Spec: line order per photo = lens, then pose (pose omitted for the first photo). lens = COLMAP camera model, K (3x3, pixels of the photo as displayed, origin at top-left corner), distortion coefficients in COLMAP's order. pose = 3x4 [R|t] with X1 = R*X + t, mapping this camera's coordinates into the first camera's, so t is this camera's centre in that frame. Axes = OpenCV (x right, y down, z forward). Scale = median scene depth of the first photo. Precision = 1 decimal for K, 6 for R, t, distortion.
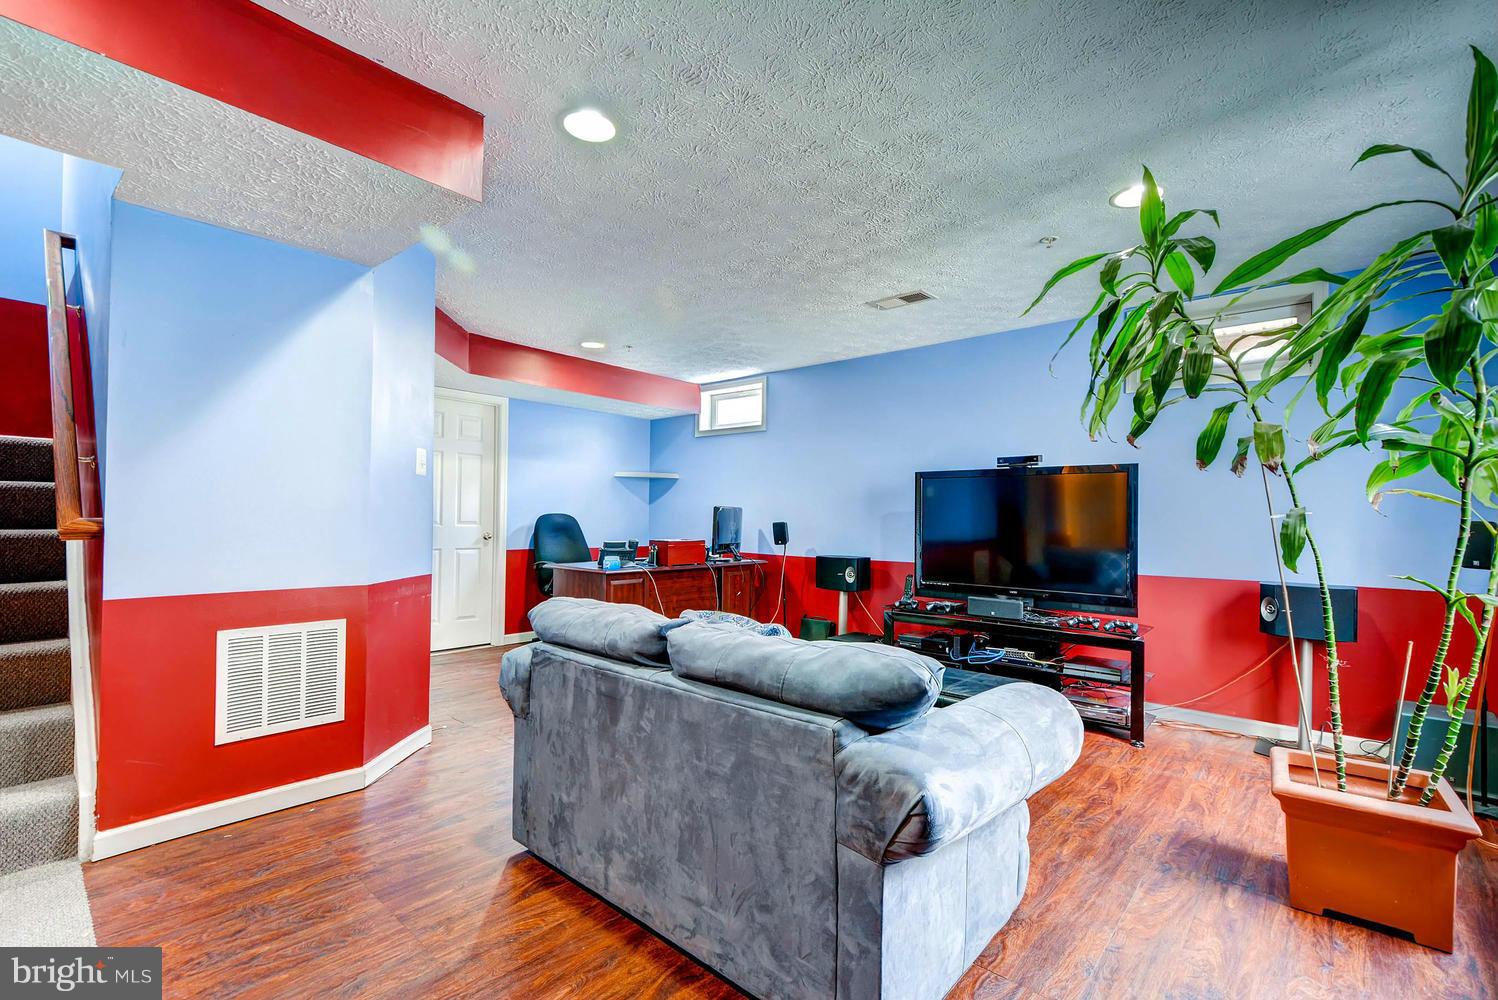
lens RADIAL K [[644.3, 0, 746.4], [0, 644.3, 507.0], [0, 0, 1]] dist [0.009053, -0.002628]
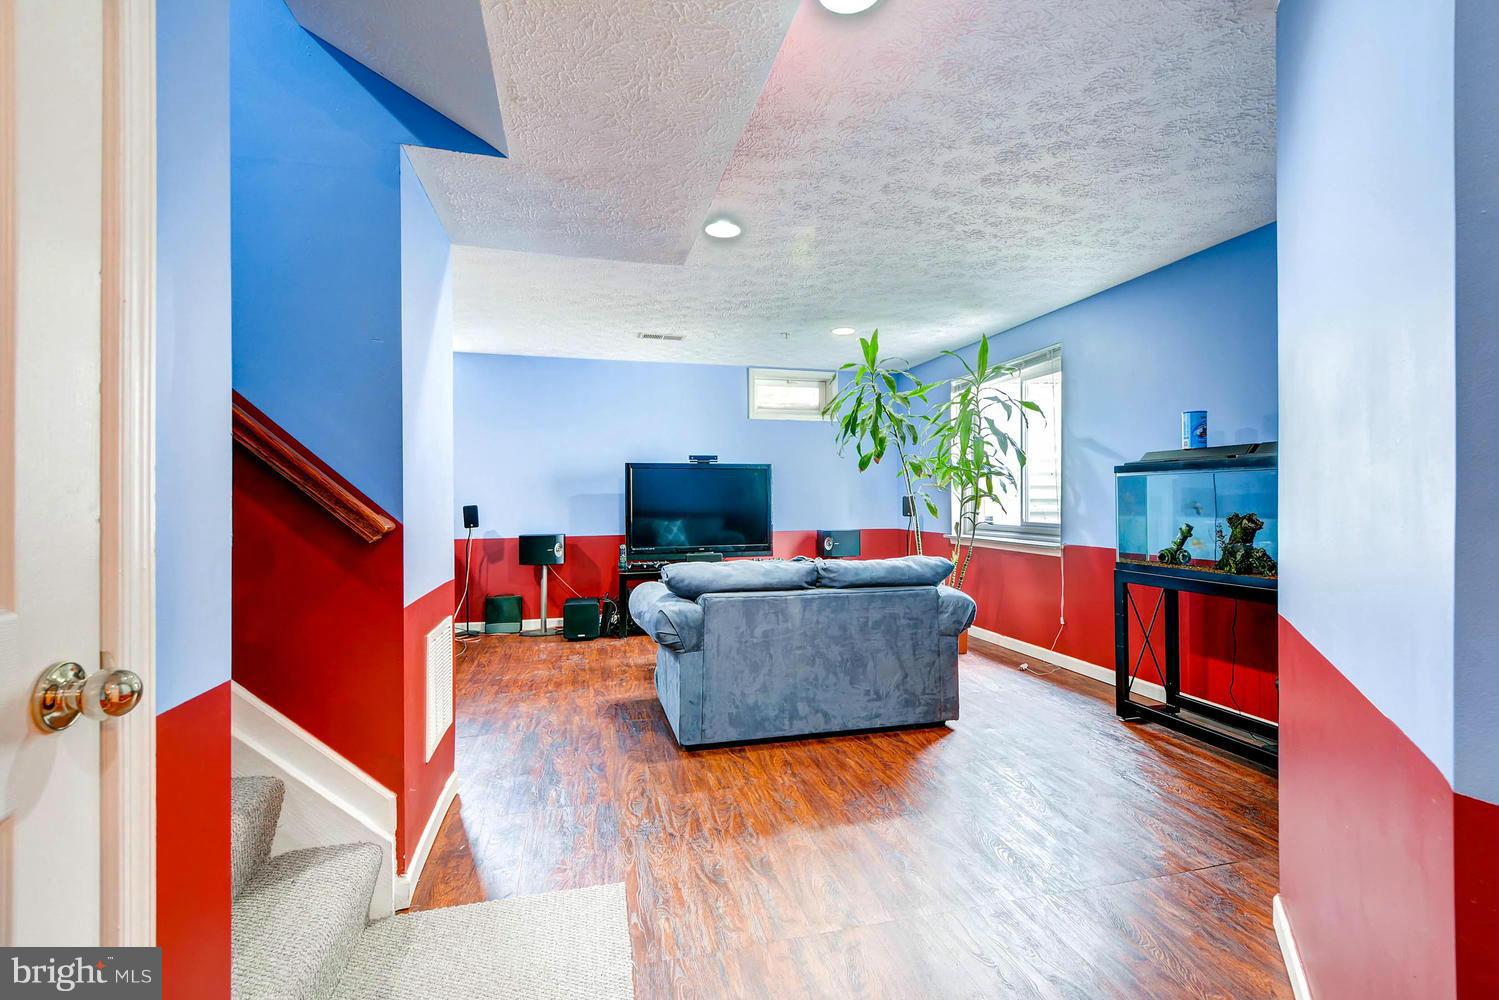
lens RADIAL K [[679.0, 0, 745.4], [0, 679.0, 495.7], [0, 0, 1]] dist [0.006848, -0.004172]
pose [[0.564373, -0.014936, 0.825385, -0.802726], [0.000155, 0.999838, 0.017987, -0.015428], [-0.825520, -0.010024, 0.564284, 0.059707]]
